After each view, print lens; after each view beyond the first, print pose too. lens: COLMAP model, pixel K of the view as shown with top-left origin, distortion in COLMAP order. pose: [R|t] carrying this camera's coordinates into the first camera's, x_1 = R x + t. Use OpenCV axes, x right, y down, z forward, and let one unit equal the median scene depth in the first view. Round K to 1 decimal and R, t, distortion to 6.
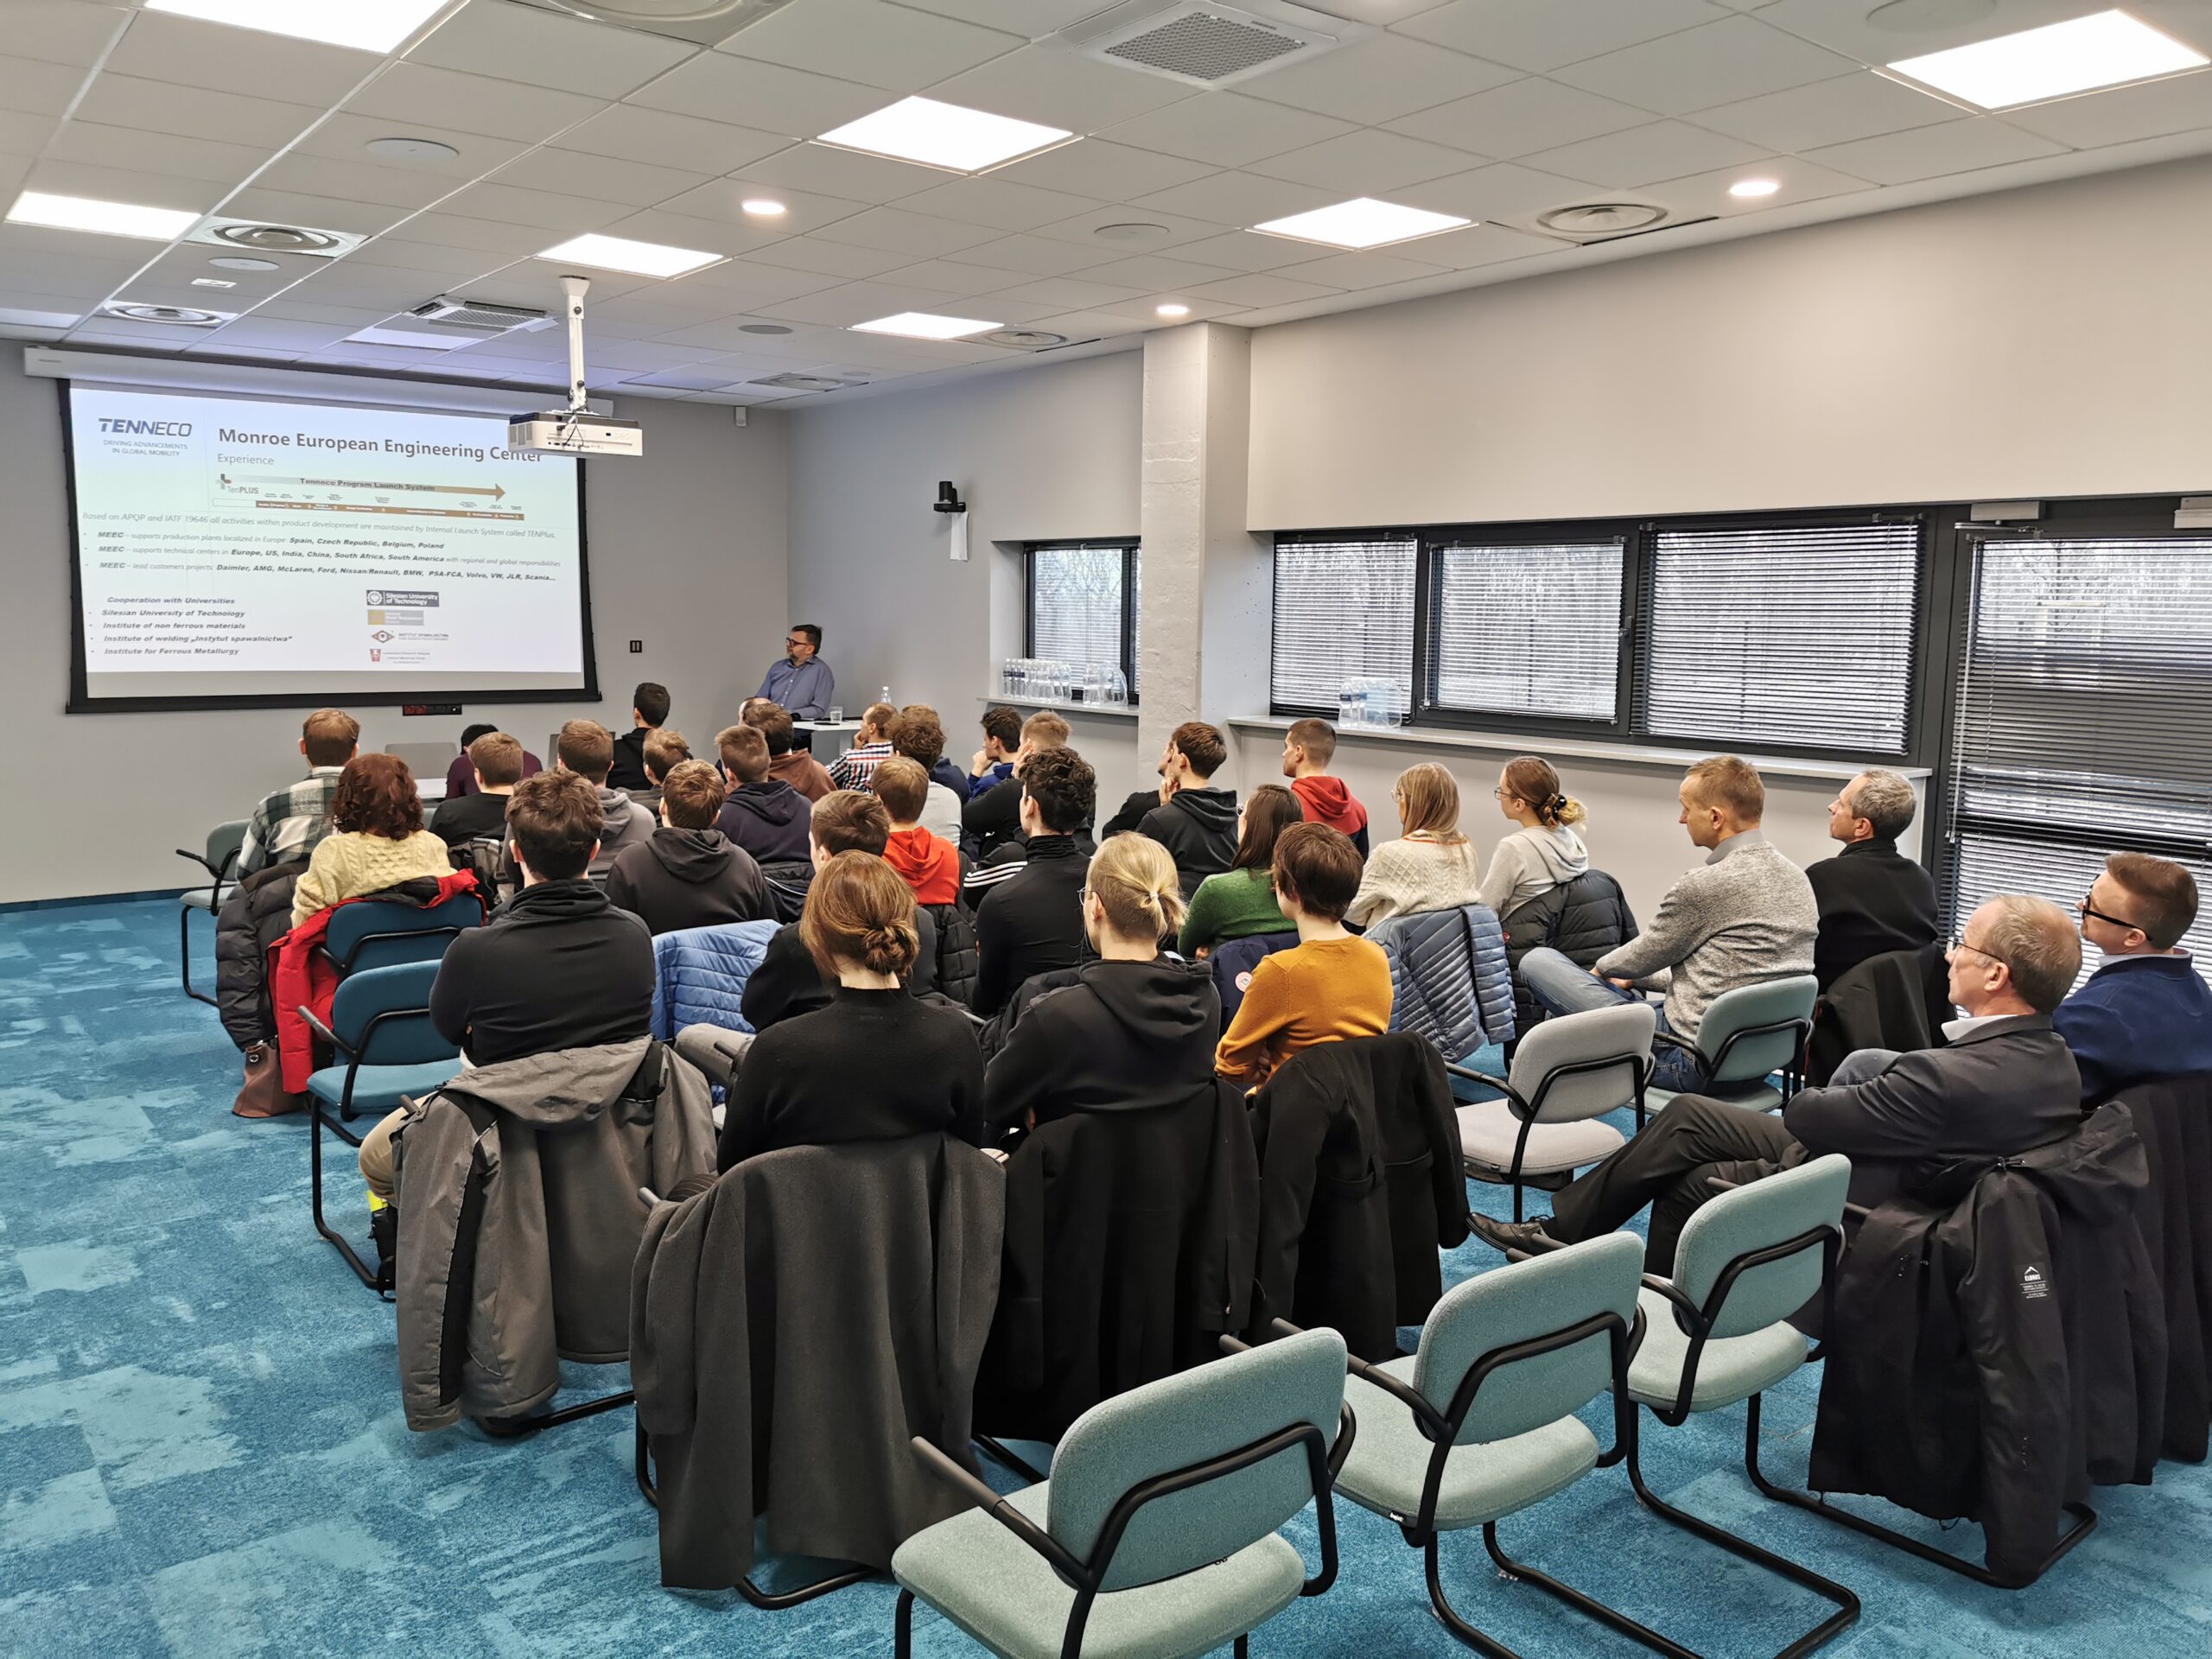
lens RADIAL K [[1709.2, 0, 1106.0], [0, 1709.2, 829.5], [0, 0, 1]] dist [0.034485, -0.058215]
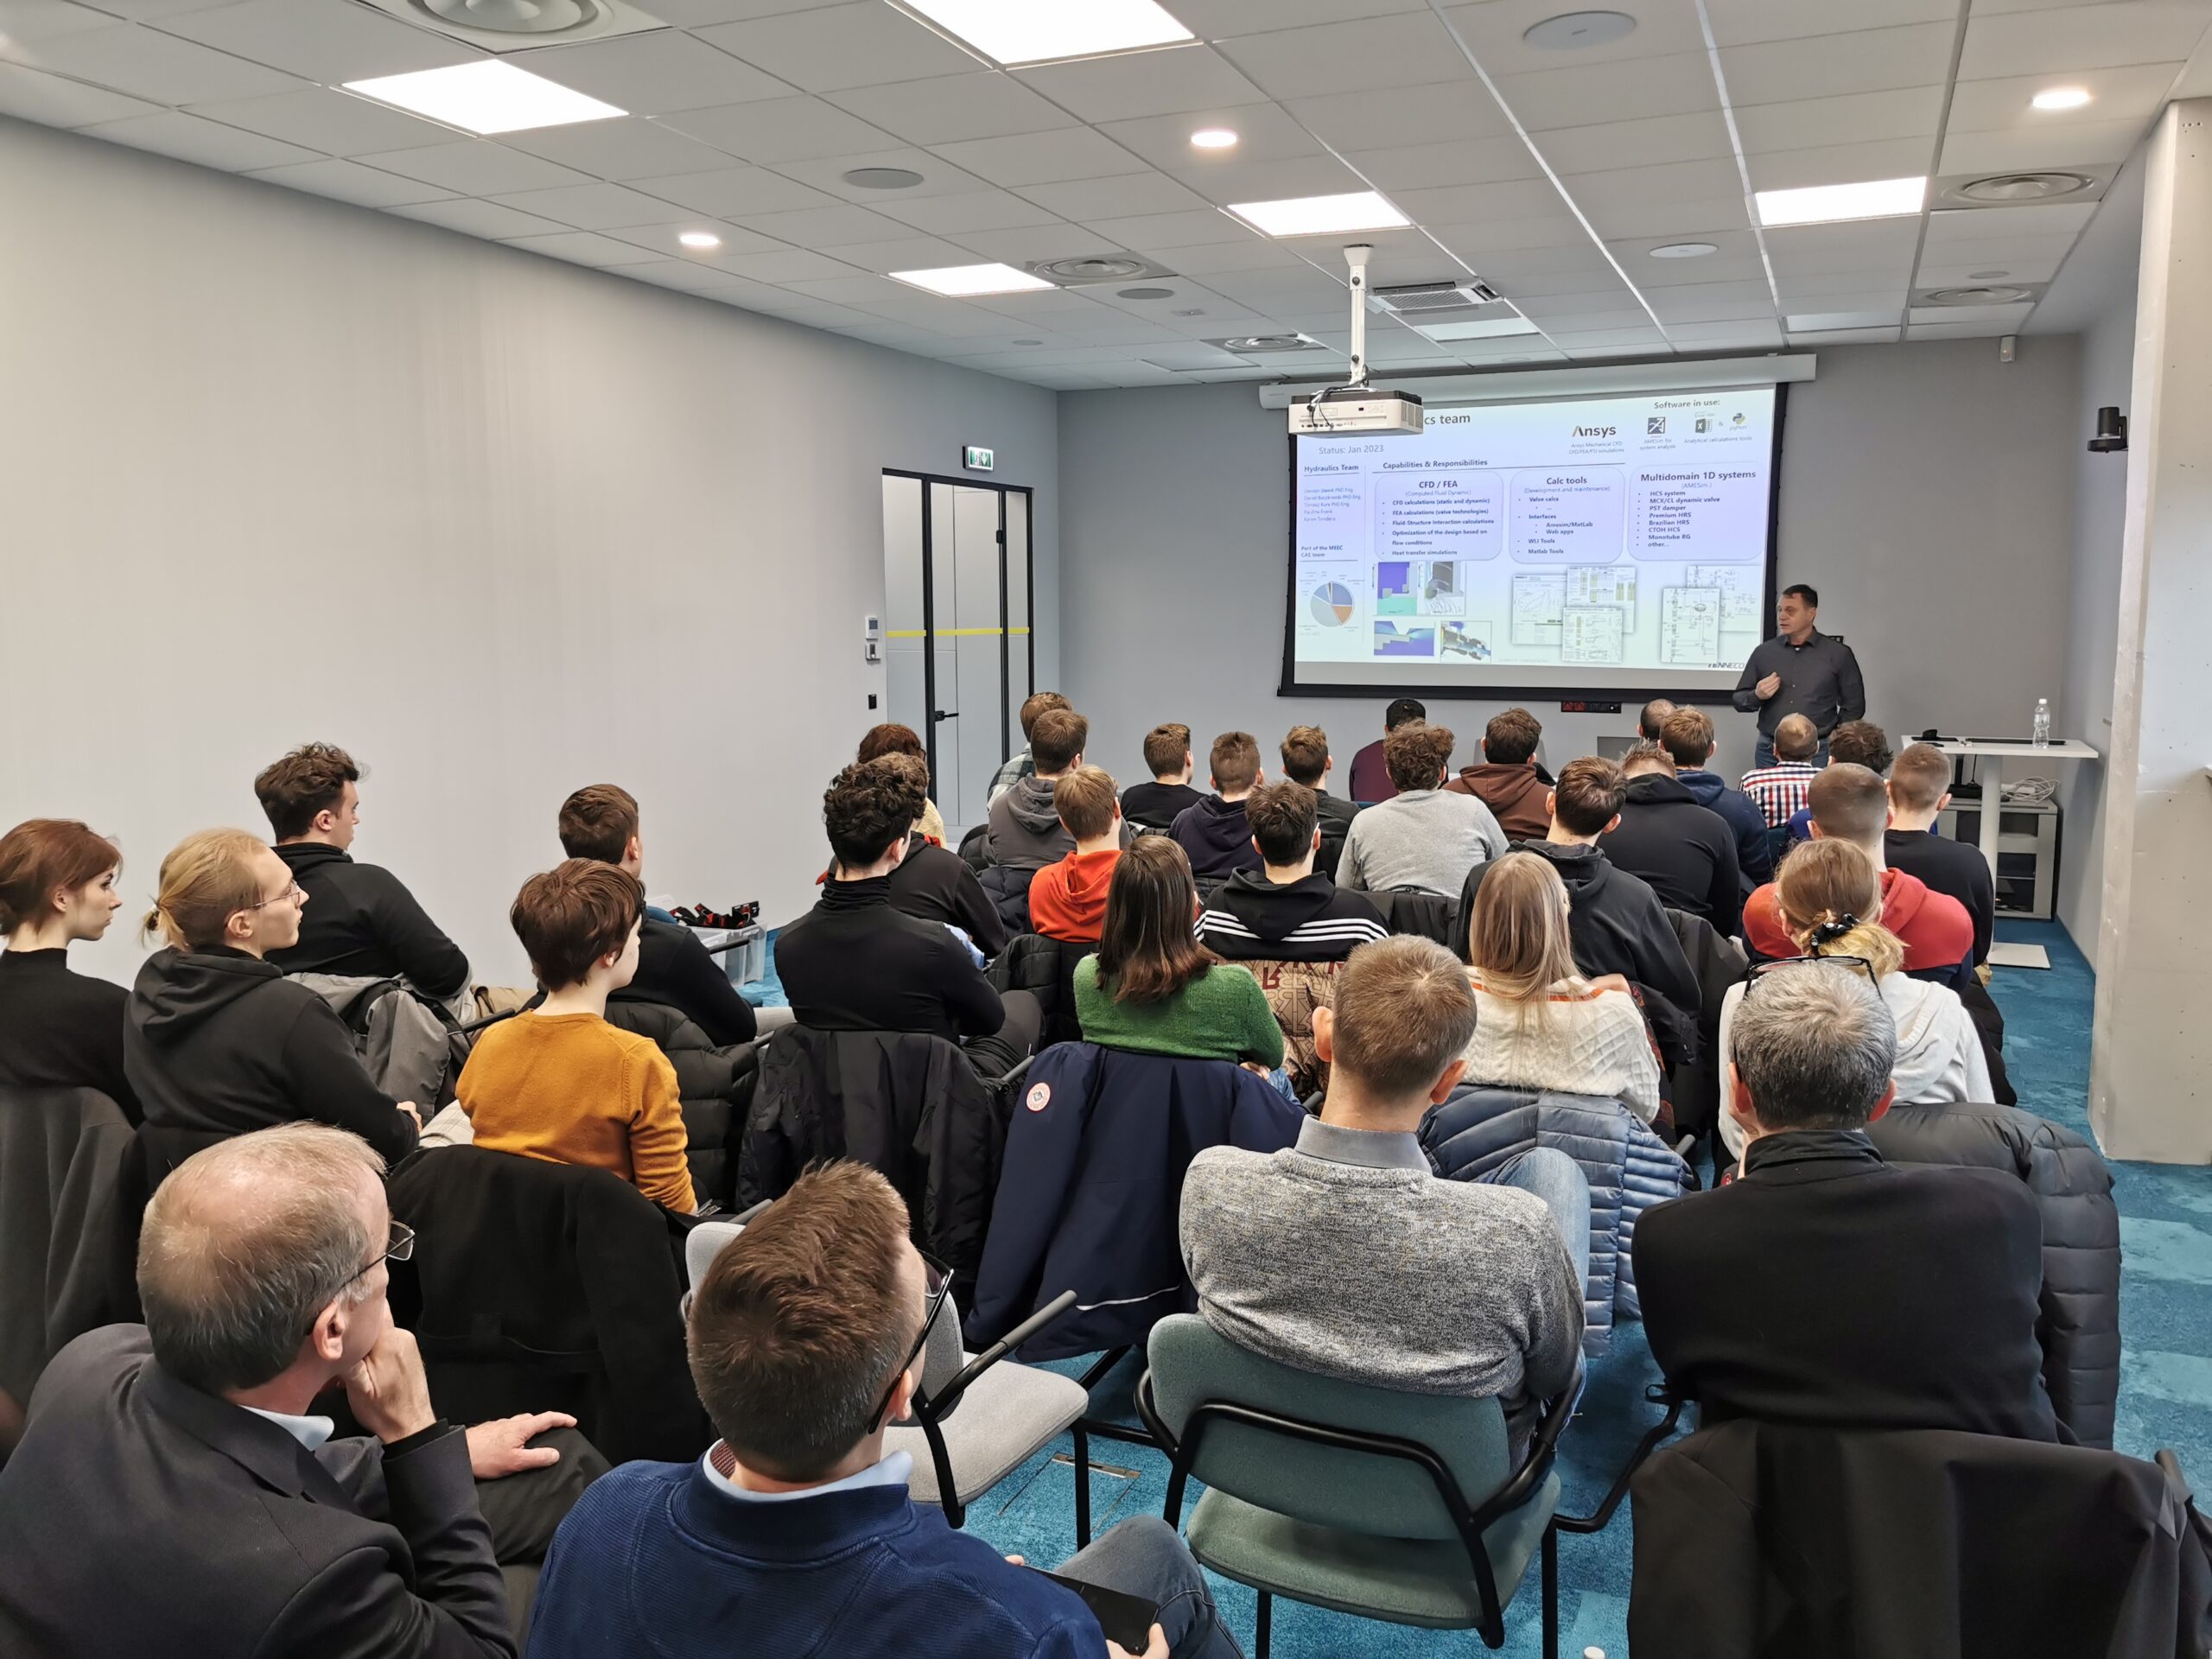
lens RADIAL K [[1713.5, 0, 1115.4], [0, 1713.5, 819.2], [0, 0, 1]] dist [0.028021, -0.045490]
pose [[0.484507, 0.094434, -0.869675, 0.633153], [-0.100139, 0.993608, 0.052103, -0.059798], [0.869037, 0.061844, 0.490867, 0.586410]]
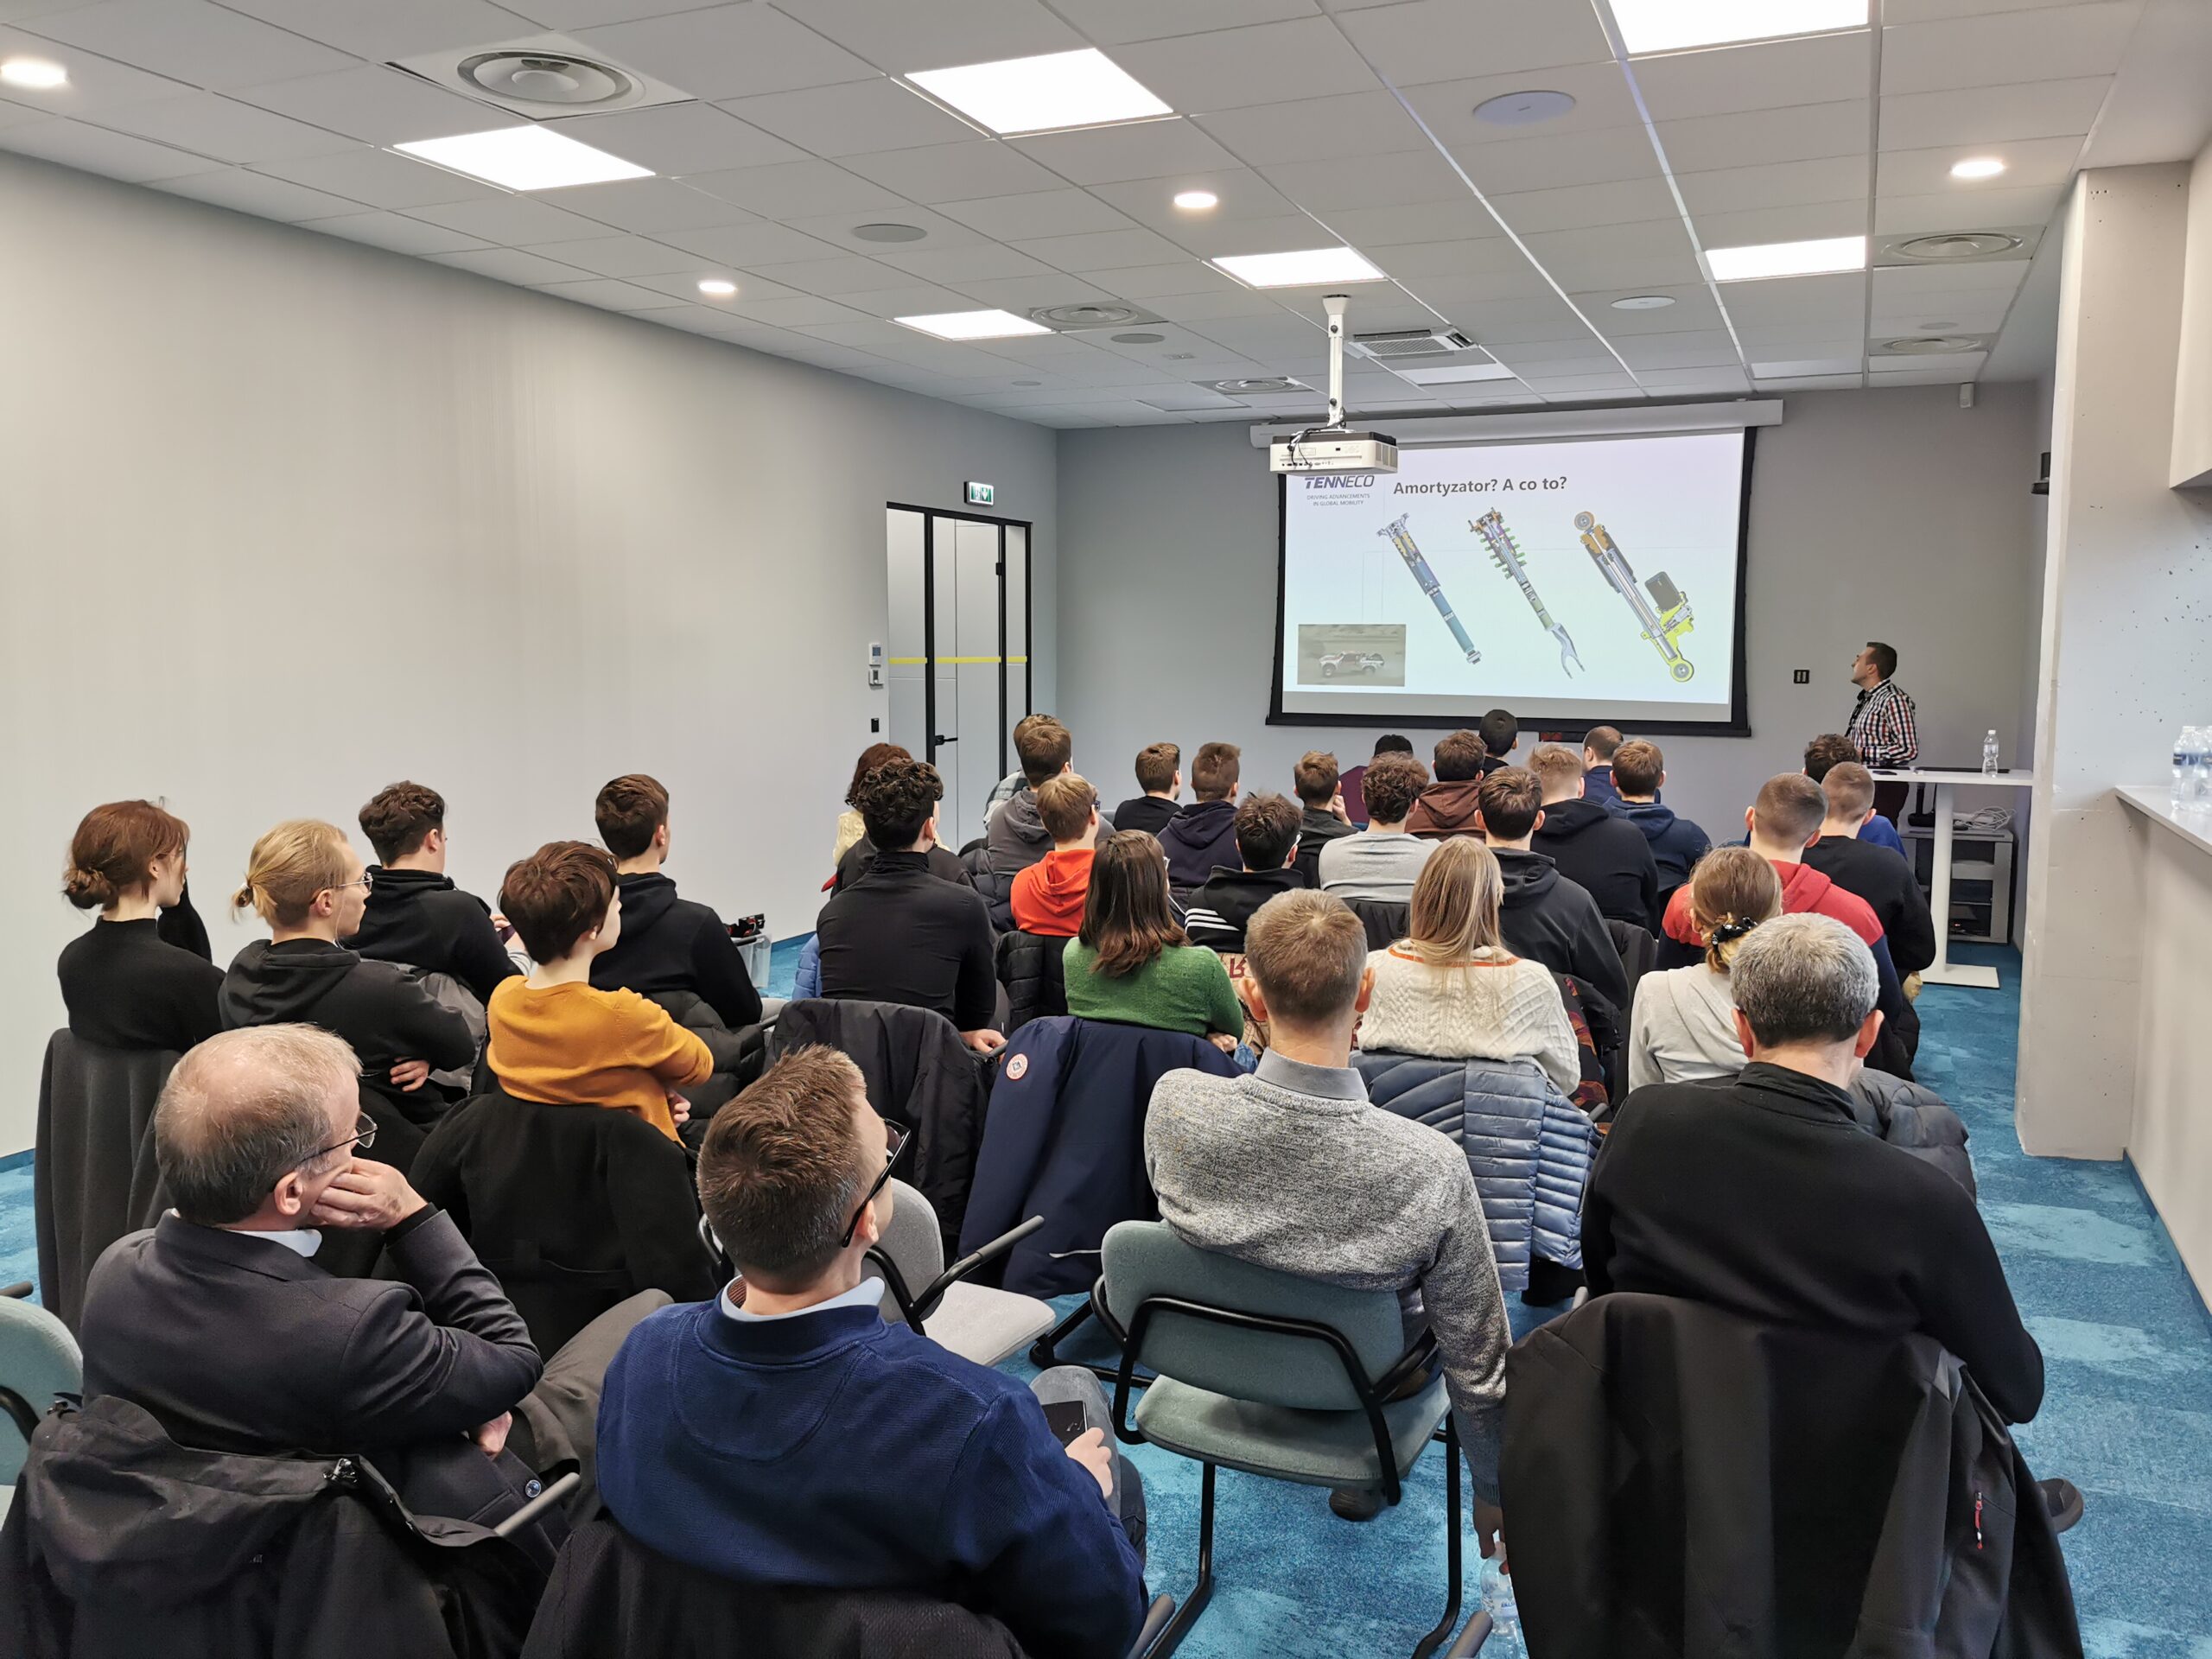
lens RADIAL K [[1714.4, 0, 1106.0], [0, 1714.4, 829.5], [0, 0, 1]] dist [0.010615, -0.008163]
pose [[0.477575, 0.085245, -0.874446, 0.701104], [-0.108170, 0.993415, 0.037766, -0.048405], [0.871907, 0.076553, 0.483651, 0.563267]]
